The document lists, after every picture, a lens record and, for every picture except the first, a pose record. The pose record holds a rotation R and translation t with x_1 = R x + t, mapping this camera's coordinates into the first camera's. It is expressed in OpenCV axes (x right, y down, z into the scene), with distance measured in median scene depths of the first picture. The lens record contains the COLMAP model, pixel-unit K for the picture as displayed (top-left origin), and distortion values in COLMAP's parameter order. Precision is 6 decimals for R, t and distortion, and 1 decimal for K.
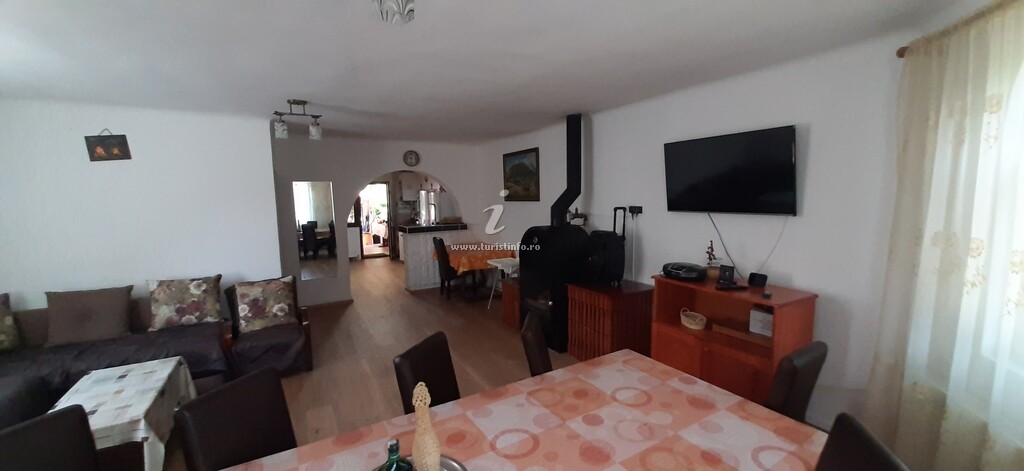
lens RADIAL K [[396.2, 0, 525.6], [0, 396.2, 235.9], [0, 0, 1]] dist [0.000005, 0.000105]
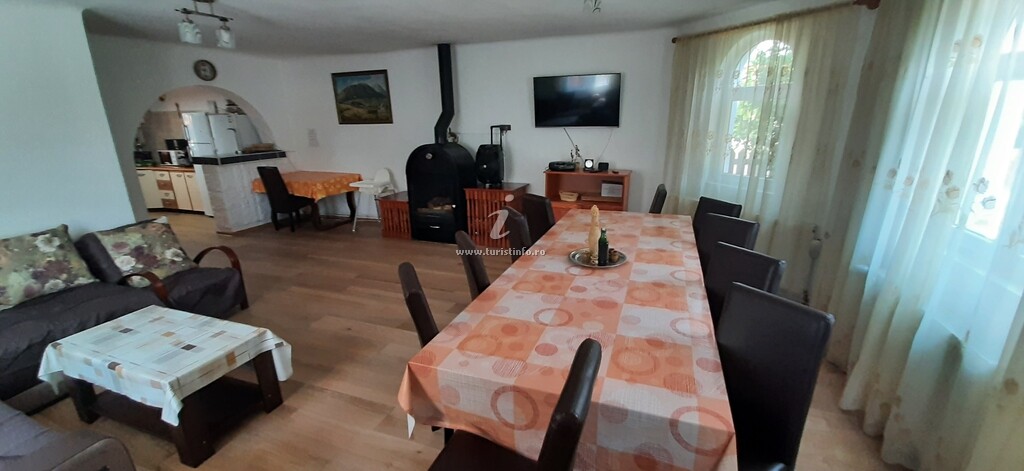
lens RADIAL K [[404.6, 0, 512.0], [0, 404.6, 235.5], [0, 0, 1]] dist [0.023545, -0.019755]
pose [[0.786735, -0.170580, 0.593255, -0.573389], [0.068353, 0.979224, 0.190913, 0.030159], [-0.613495, -0.109647, 0.782049, -0.115247]]
